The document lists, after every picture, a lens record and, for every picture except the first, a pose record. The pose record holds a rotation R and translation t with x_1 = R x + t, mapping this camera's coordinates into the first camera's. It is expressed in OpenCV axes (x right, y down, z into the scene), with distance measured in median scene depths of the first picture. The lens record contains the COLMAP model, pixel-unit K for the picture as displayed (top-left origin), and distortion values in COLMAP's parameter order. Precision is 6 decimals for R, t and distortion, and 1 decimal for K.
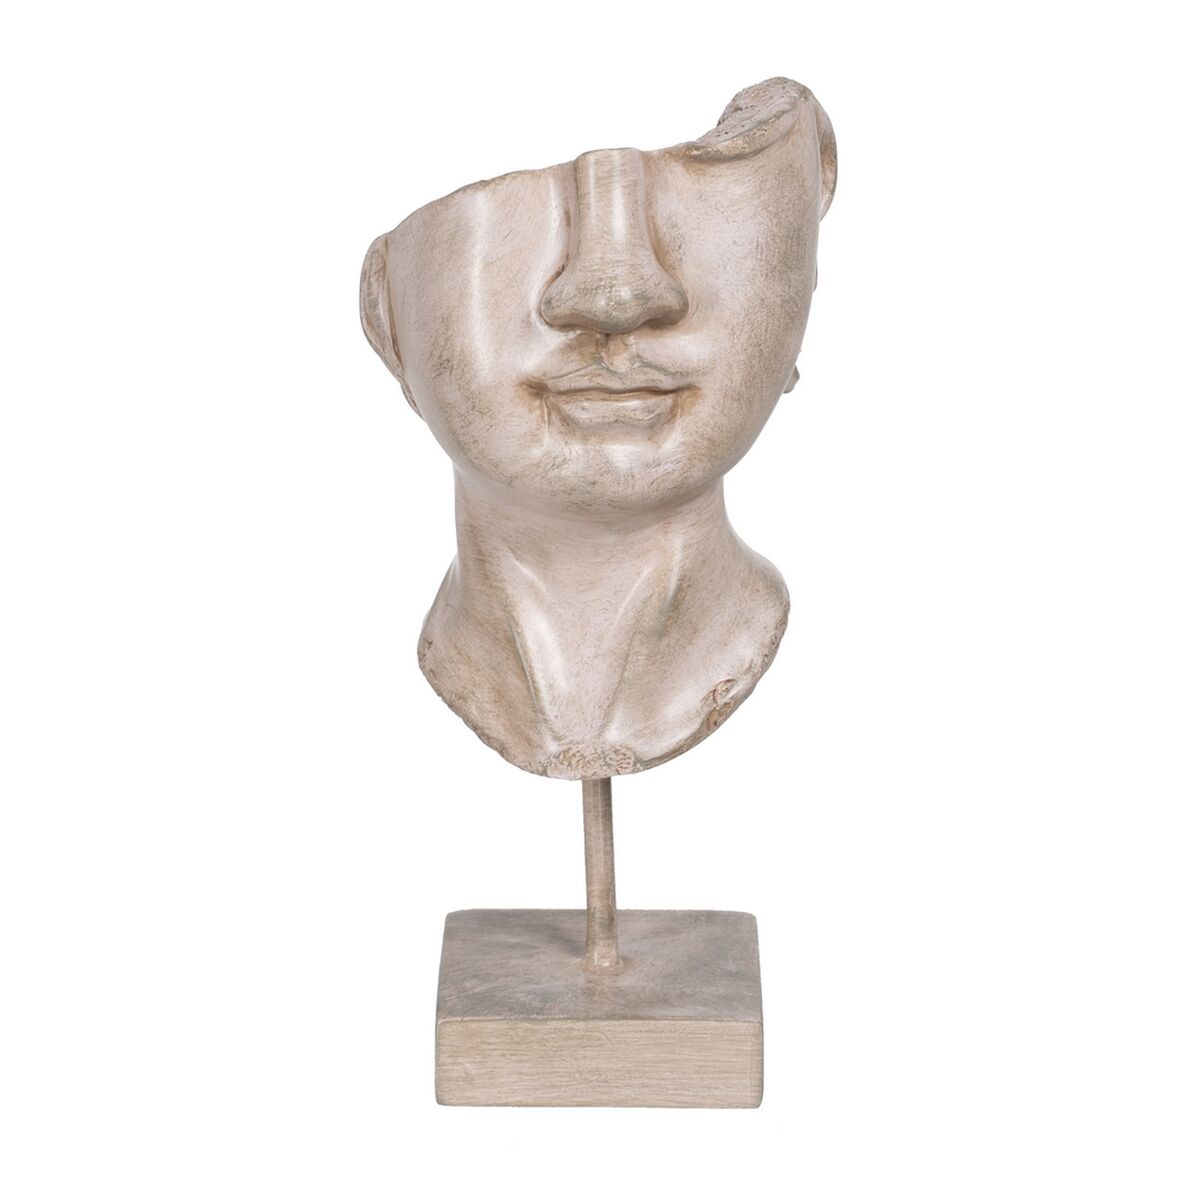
lens RADIAL K [[6330.0, 0, 600.0], [0, 6330.0, 600.0], [0, 0, 1]] dist [-0.137036, 13.170080]
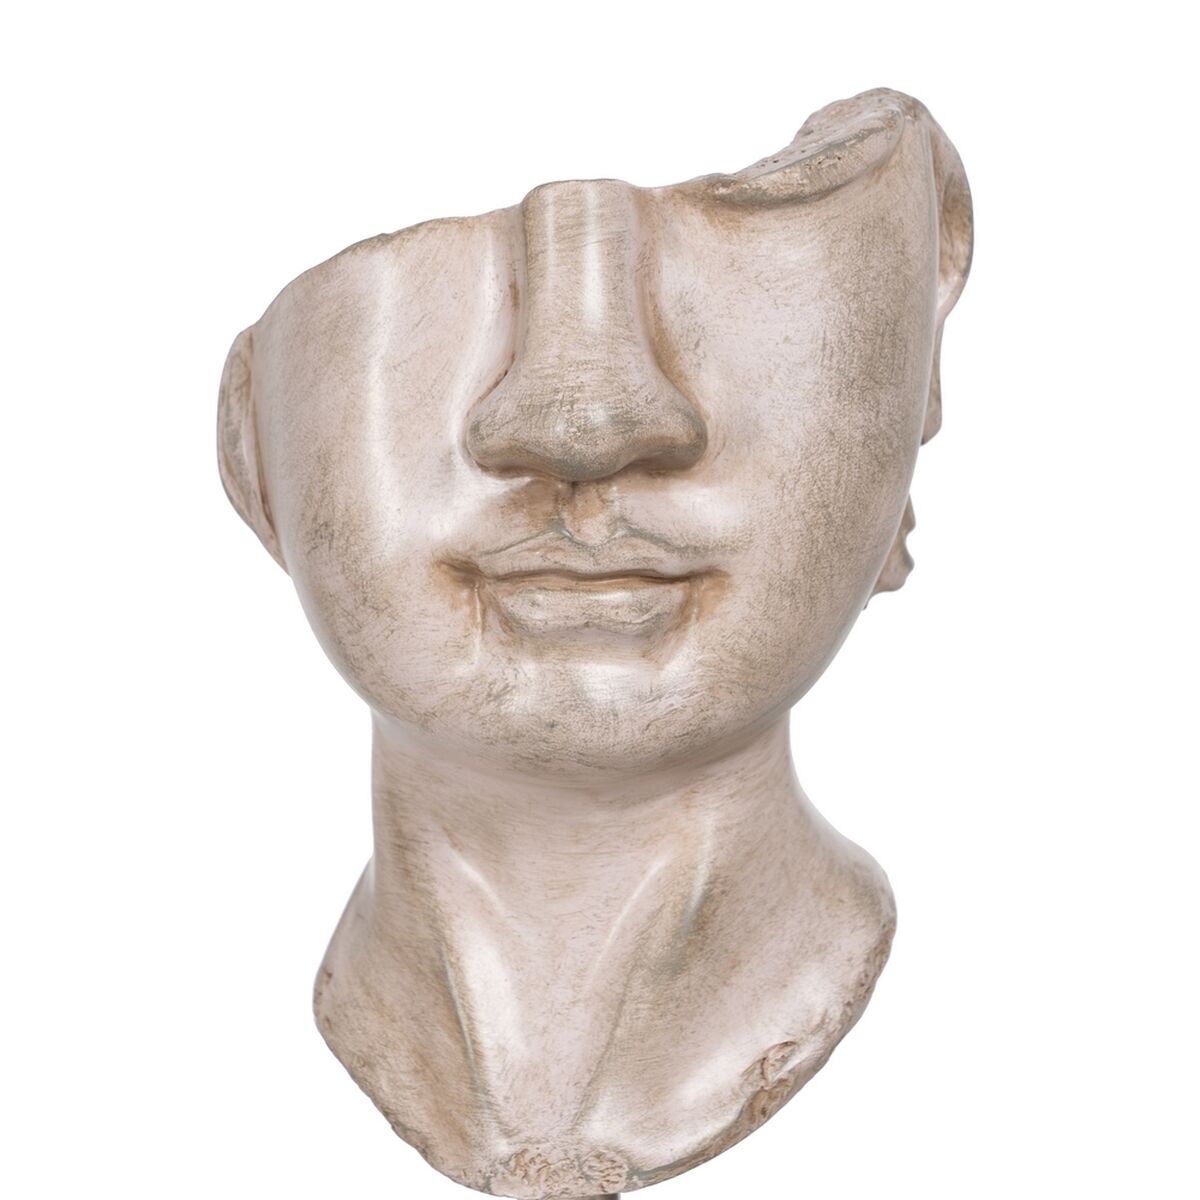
lens RADIAL K [[6330.0, 0, 600.0], [0, 6330.0, 600.0], [0, 0, 1]] dist [-0.137036, 13.170080]
pose [[0.998199, 0.013856, -0.058370, 0.039357], [-0.016359, 0.998957, -0.042621, -0.004418], [0.057719, 0.043499, 0.997385, 0.383082]]
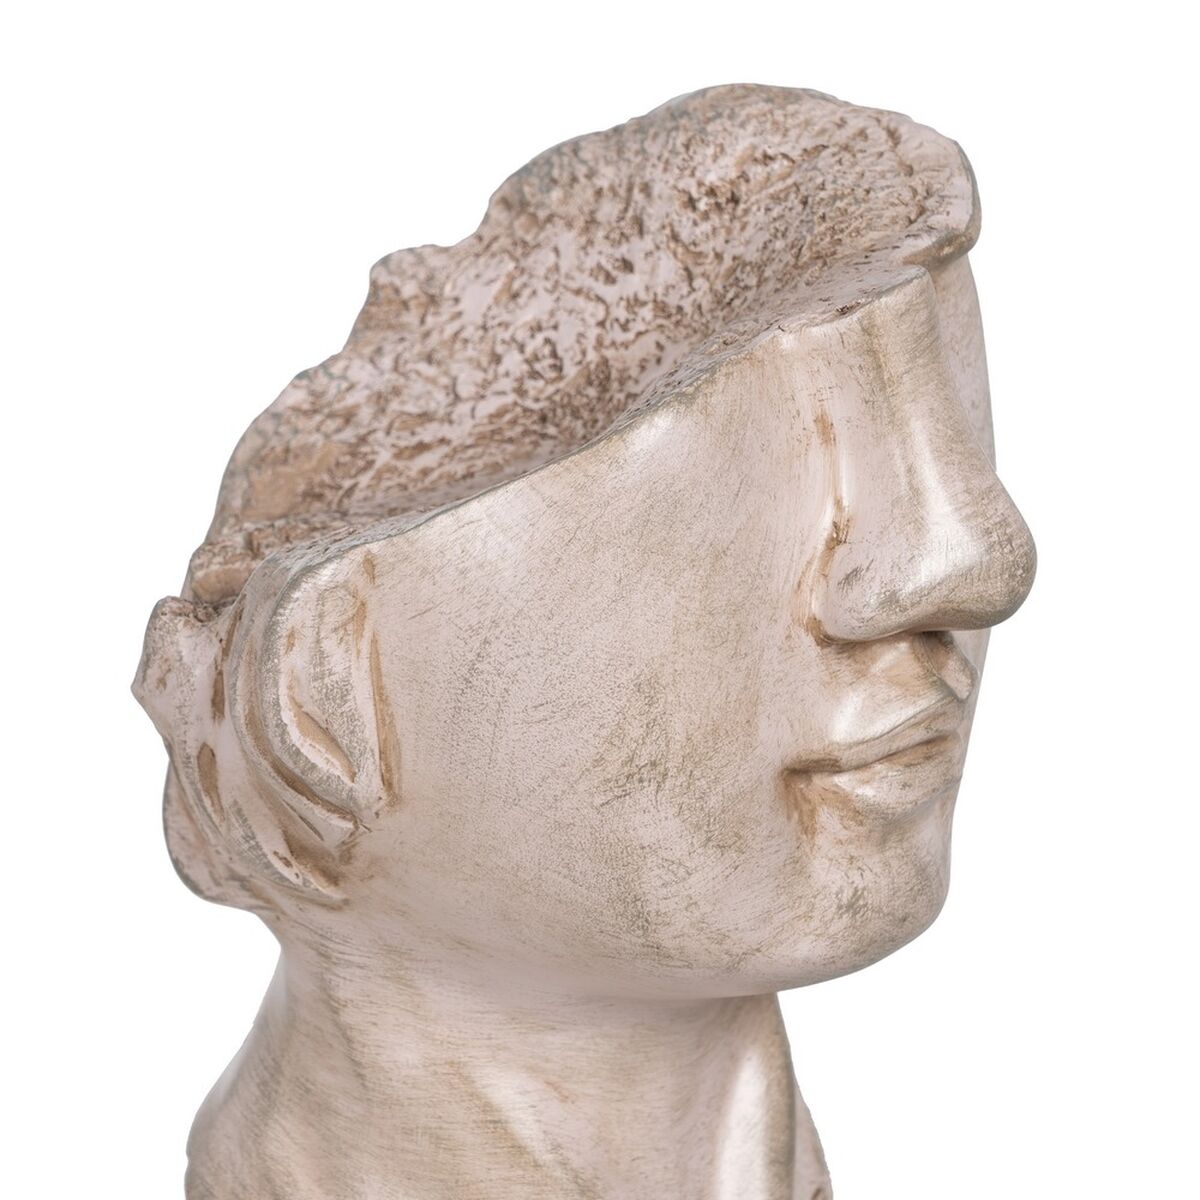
lens RADIAL K [[6330.0, 0, 600.0], [0, 6330.0, 600.0], [0, 0, 1]] dist [-0.137036, 13.170080]
pose [[0.597408, -0.244434, 0.763777, -0.402475], [0.184480, 0.968761, 0.165740, -0.133397], [-0.780430, 0.041887, 0.623838, 0.694385]]
